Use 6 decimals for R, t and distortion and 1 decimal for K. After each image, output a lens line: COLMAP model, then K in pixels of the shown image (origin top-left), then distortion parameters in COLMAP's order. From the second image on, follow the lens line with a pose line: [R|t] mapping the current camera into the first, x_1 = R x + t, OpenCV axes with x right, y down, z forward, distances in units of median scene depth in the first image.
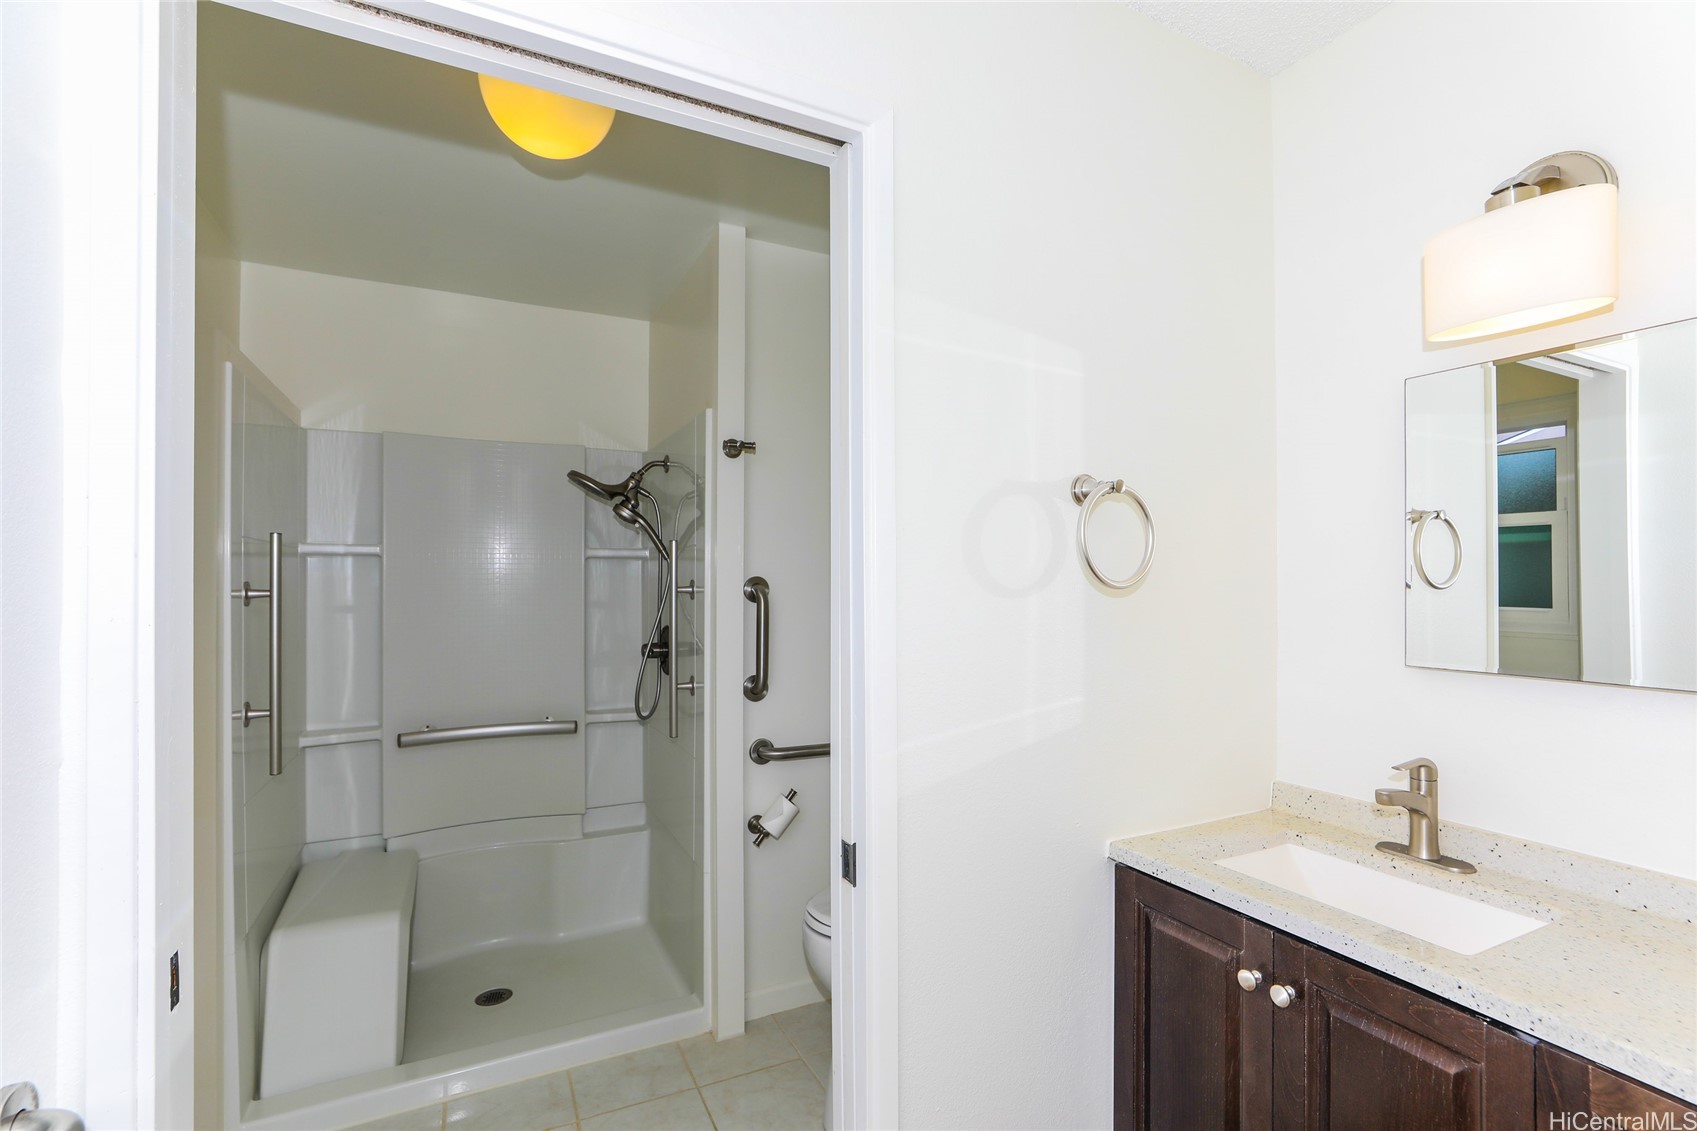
lens RADIAL K [[802.6, 0, 829.9], [0, 802.6, 570.2], [0, 0, 1]] dist [-0.002964, 0.000238]
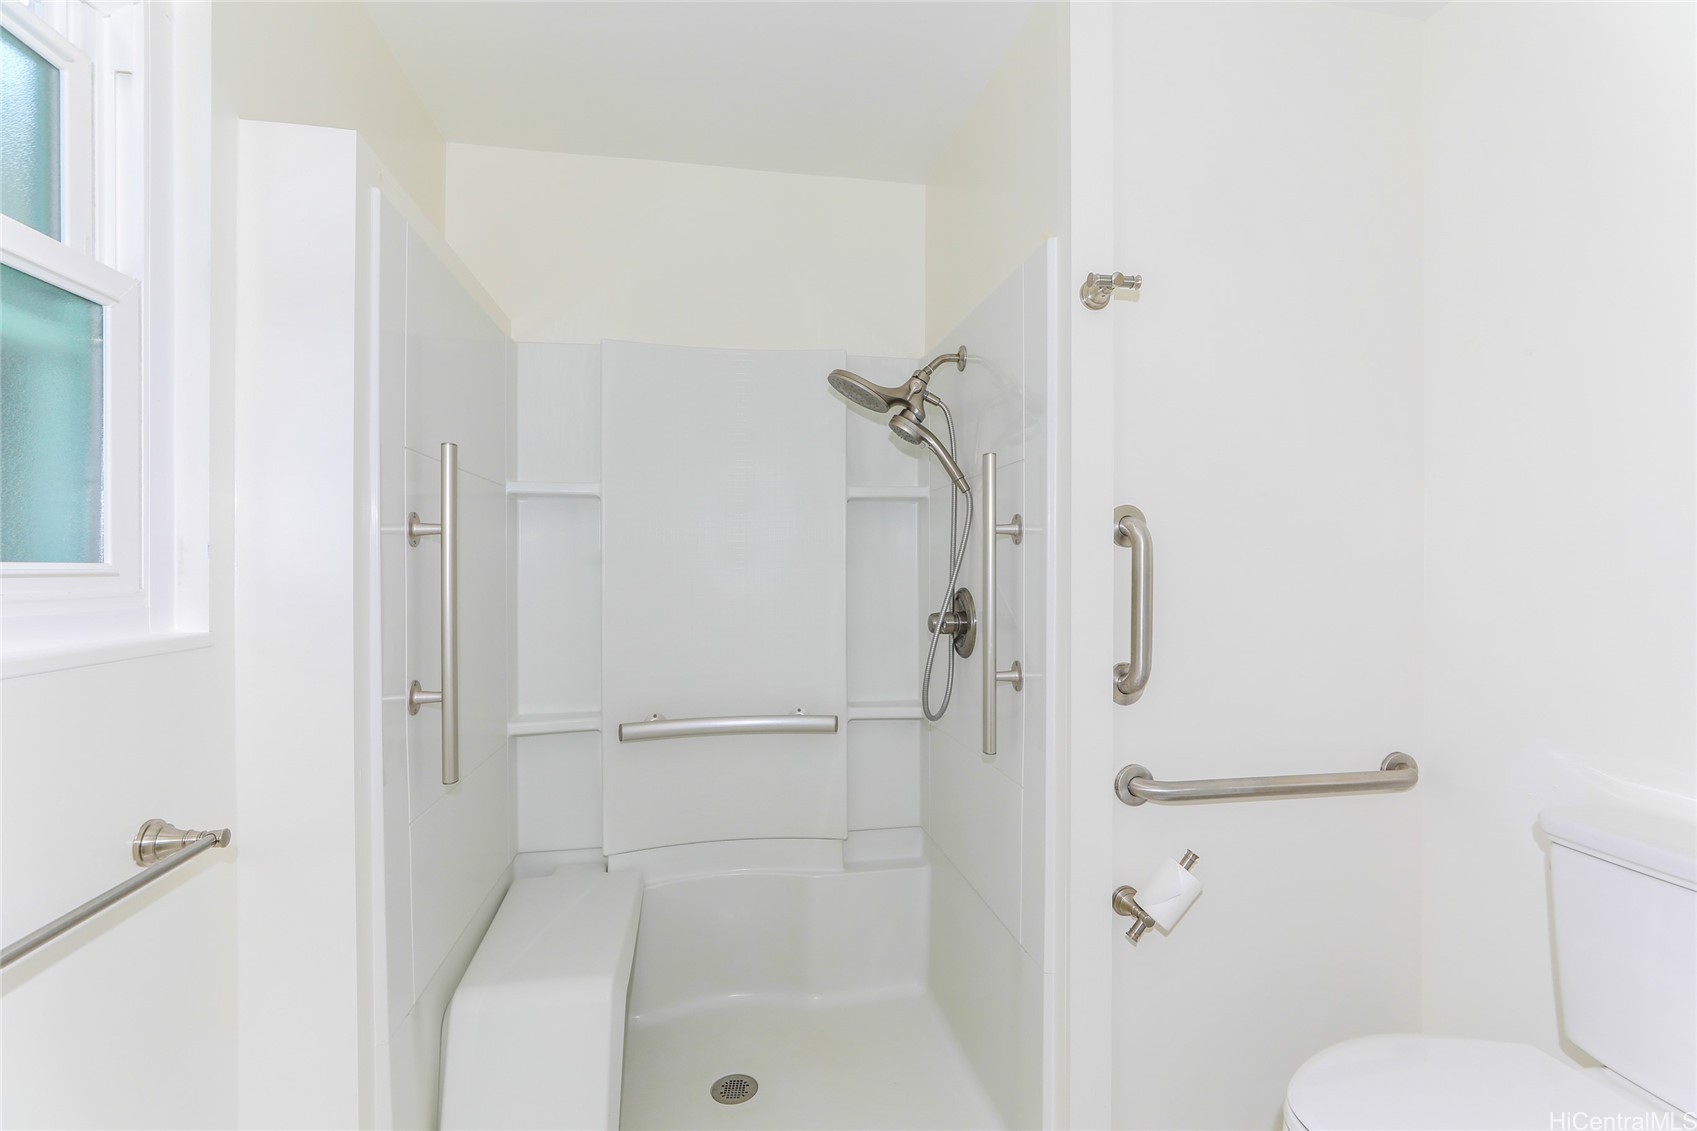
lens RADIAL K [[790.5, 0, 851.5], [0, 790.5, 558.5], [0, 0, 1]] dist [0.002123, 0.000421]
pose [[0.970197, -0.001282, -0.242316, -0.132993], [0.002437, 0.999987, 0.004470, 0.040644], [0.242307, -0.004928, 0.970187, 0.310002]]
